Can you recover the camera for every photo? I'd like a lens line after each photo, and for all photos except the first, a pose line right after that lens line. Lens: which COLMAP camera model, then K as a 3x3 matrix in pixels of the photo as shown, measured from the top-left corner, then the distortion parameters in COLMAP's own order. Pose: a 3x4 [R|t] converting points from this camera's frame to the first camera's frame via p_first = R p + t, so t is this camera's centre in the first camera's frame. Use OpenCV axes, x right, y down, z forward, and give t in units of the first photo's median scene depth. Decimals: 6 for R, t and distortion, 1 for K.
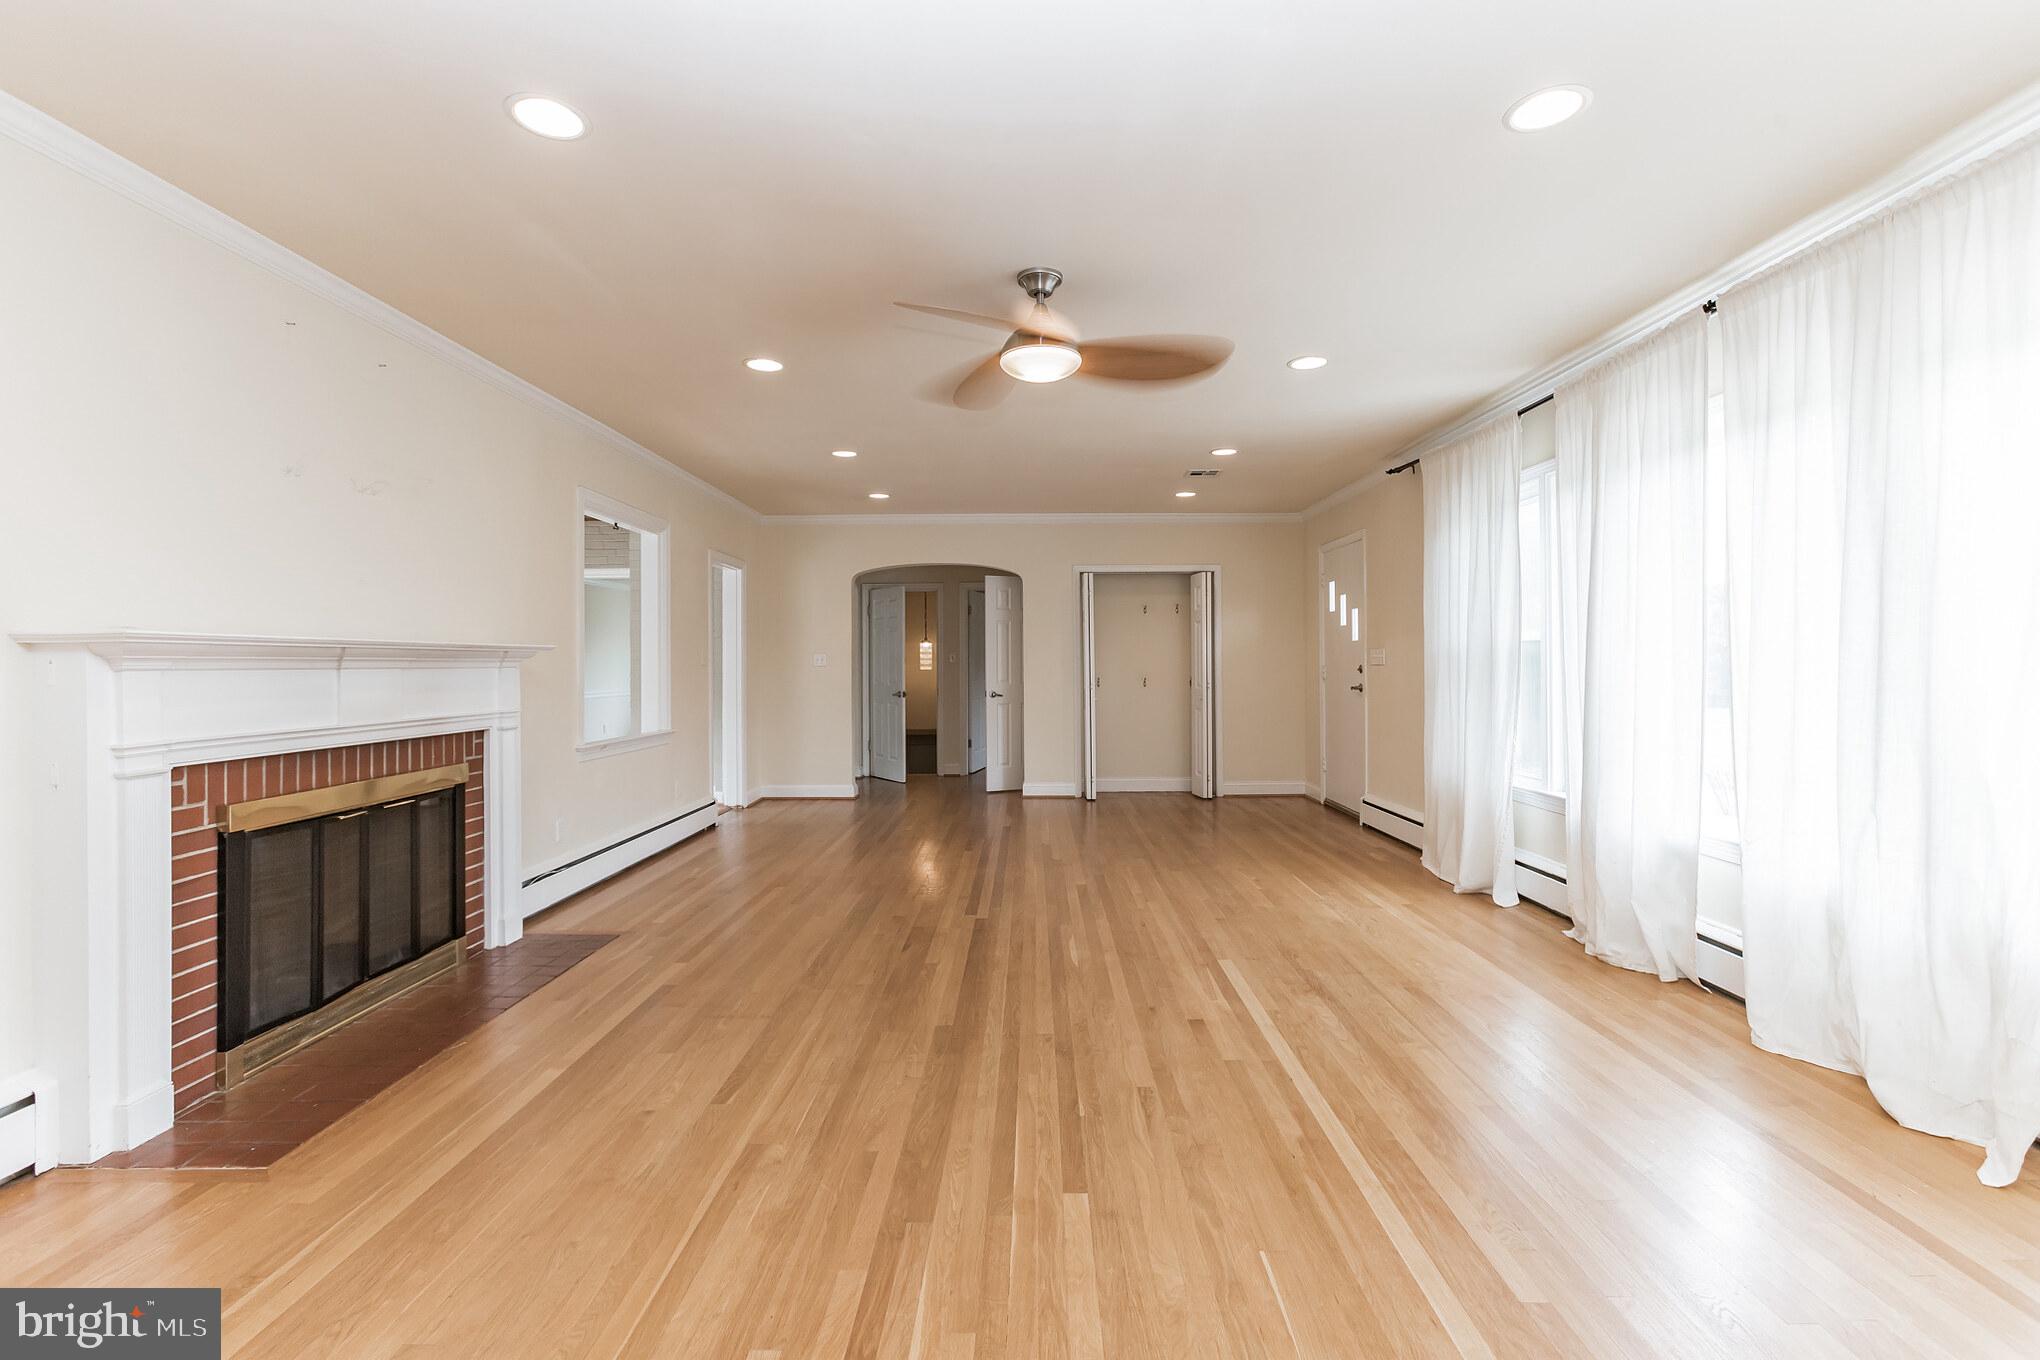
lens RADIAL K [[1011.0, 0, 1009.4], [0, 1011.0, 666.9], [0, 0, 1]] dist [-0.001872, 0.001238]
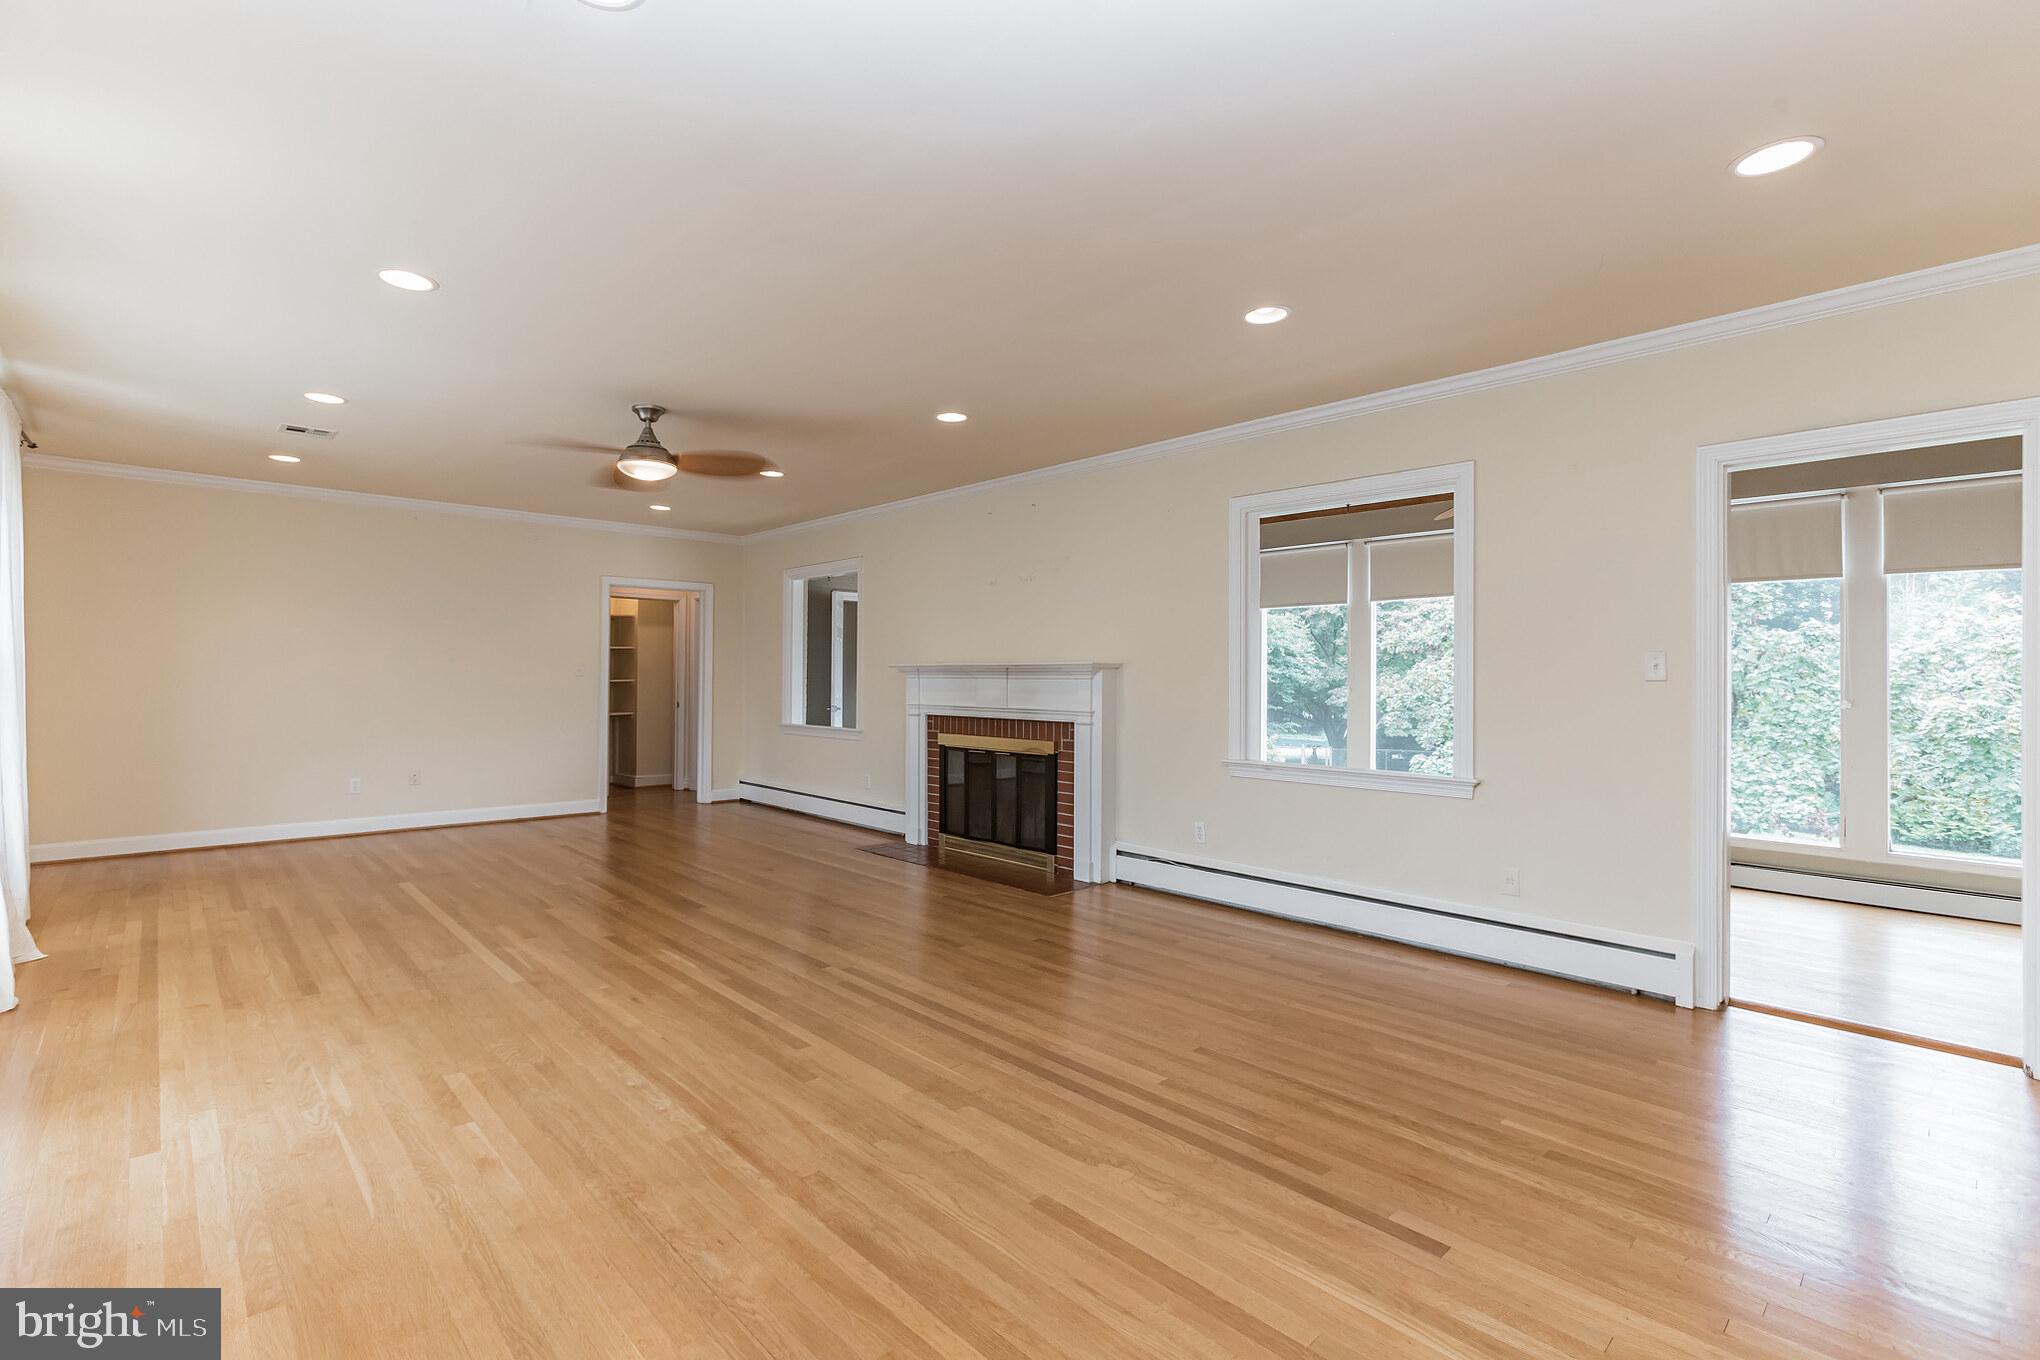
lens RADIAL K [[1011.0, 0, 1009.4], [0, 1011.0, 666.9], [0, 0, 1]] dist [-0.001872, 0.001238]
pose [[-0.750695, -0.000873, -0.660649, 0.537000], [0.001083, 0.999996, -0.002552, -0.013762], [0.660648, -0.002631, -0.750691, 2.189576]]
